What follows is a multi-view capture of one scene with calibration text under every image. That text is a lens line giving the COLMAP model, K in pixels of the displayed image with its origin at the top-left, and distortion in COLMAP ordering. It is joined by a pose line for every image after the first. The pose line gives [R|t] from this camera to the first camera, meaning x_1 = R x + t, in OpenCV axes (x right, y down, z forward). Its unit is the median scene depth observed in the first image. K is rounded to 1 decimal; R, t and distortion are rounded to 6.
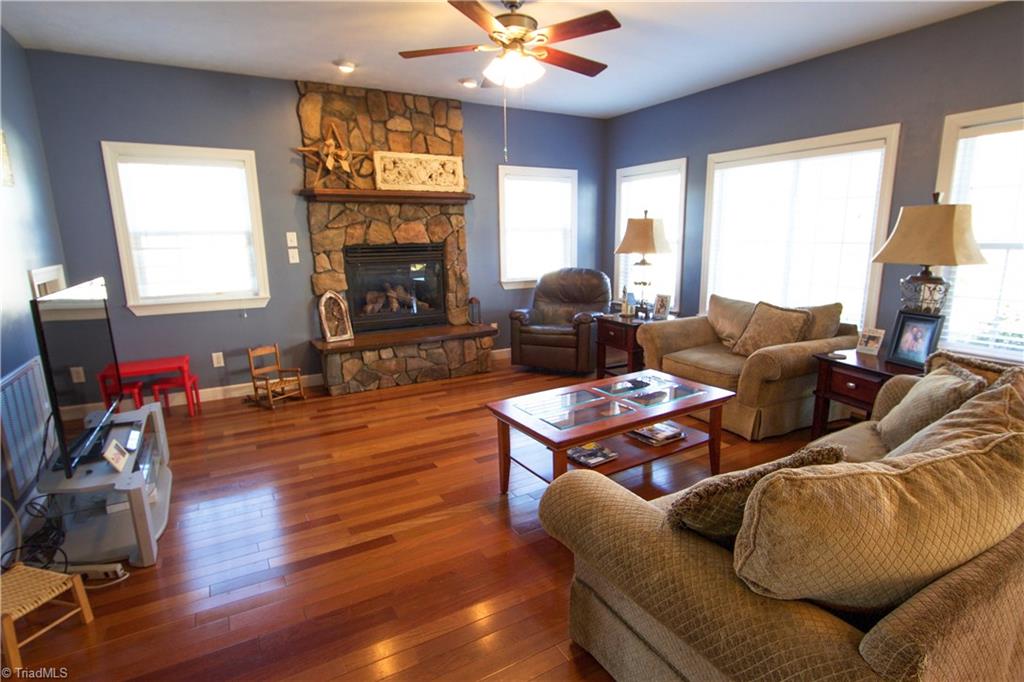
lens RADIAL K [[525.3, 0, 518.6], [0, 525.3, 345.1], [0, 0, 1]] dist [-0.012617, 0.003486]
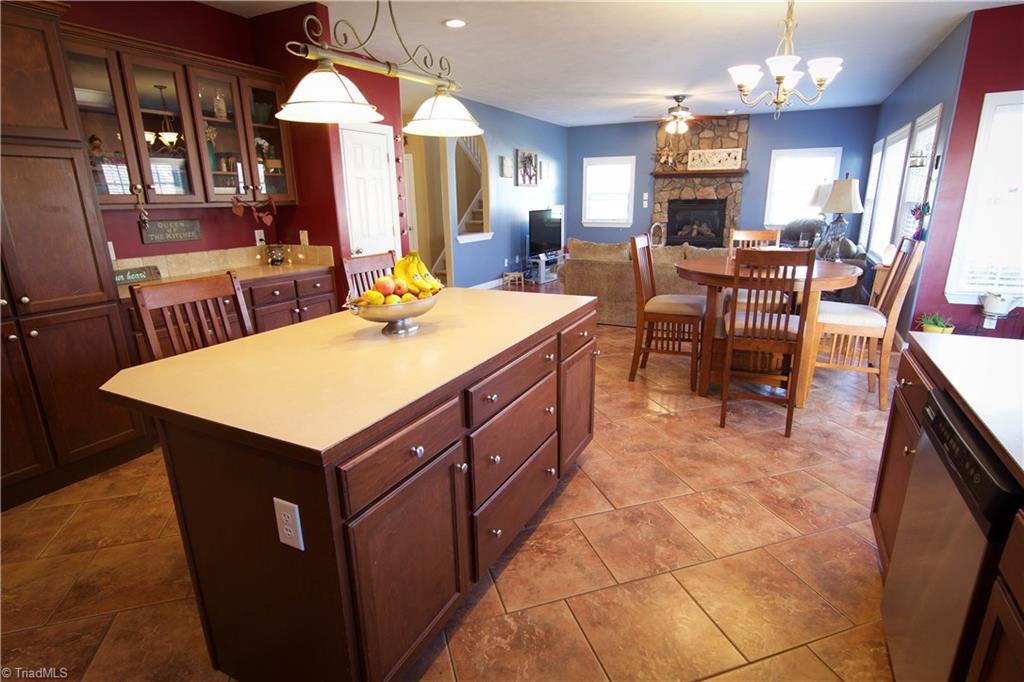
lens RADIAL K [[525.3, 0, 515.5], [0, 525.3, 346.0], [0, 0, 1]] dist [-0.012617, 0.003486]
pose [[0.540104, 0.236286, -0.807748, 1.080989], [-0.168060, 0.970728, 0.171588, 0.105914], [0.824647, 0.043075, 0.564005, -0.578469]]
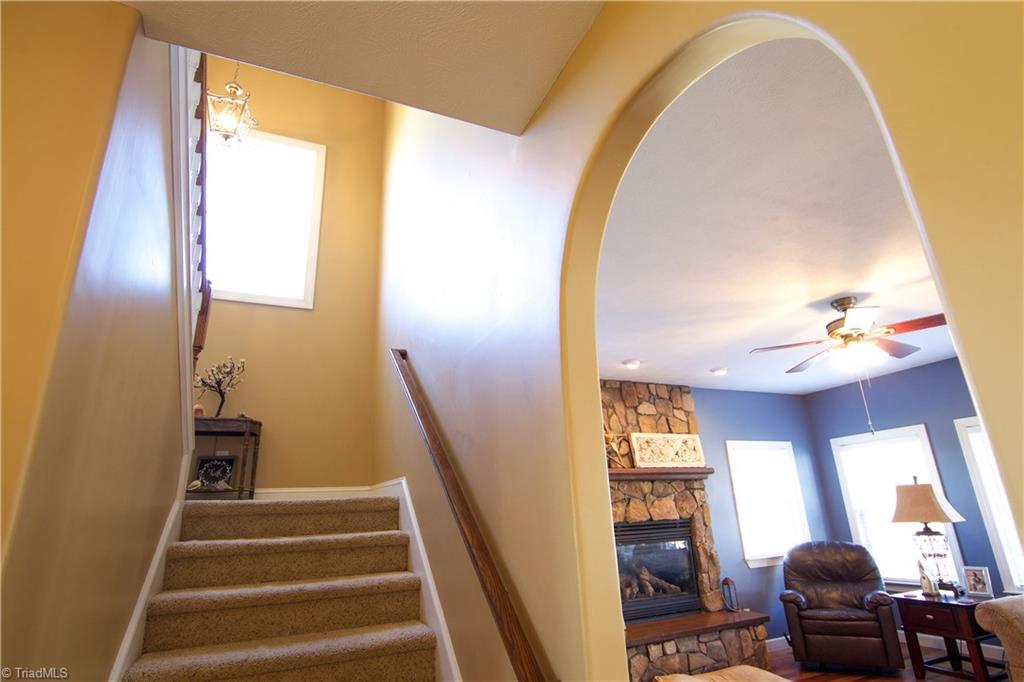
lens RADIAL K [[525.3, 0, 518.2], [0, 525.3, 344.2], [0, 0, 1]] dist [-0.012617, 0.003486]
pose [[0.993638, -0.064618, -0.092238, -0.381890], [0.010179, 0.867197, -0.497861, 0.008379], [0.112159, 0.493755, 0.862338, -0.051126]]
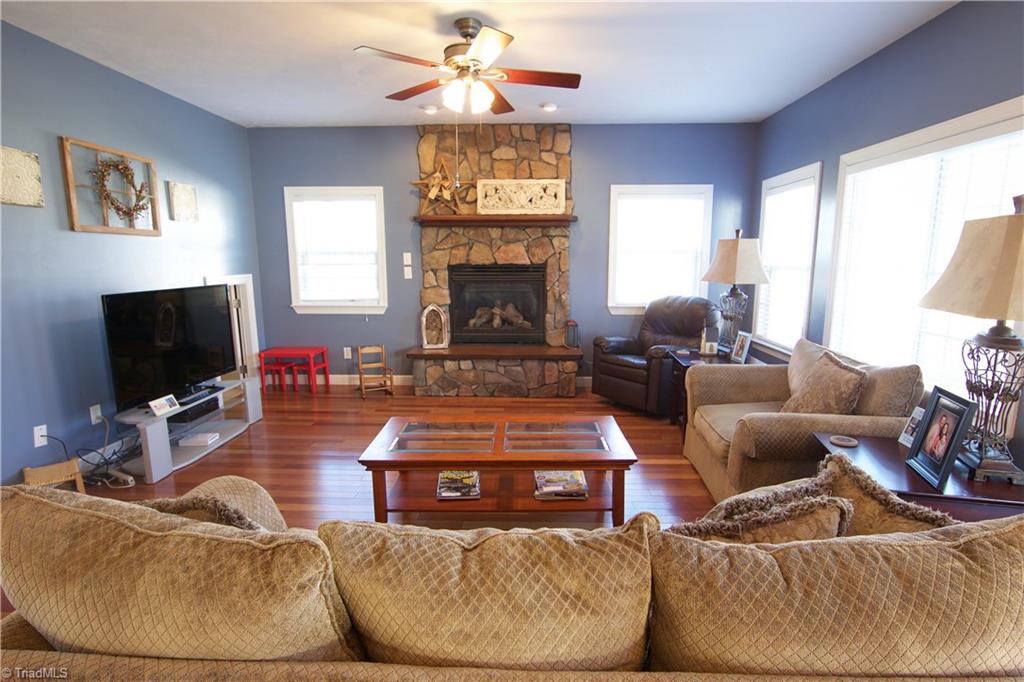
lens RADIAL K [[525.3, 0, 516.4], [0, 525.3, 345.6], [0, 0, 1]] dist [-0.012617, 0.003486]
pose [[0.844234, 0.100930, -0.526385, 0.390778], [-0.119765, 0.992801, -0.001723, -0.032935], [0.522422, 0.064497, 0.850244, 0.128218]]
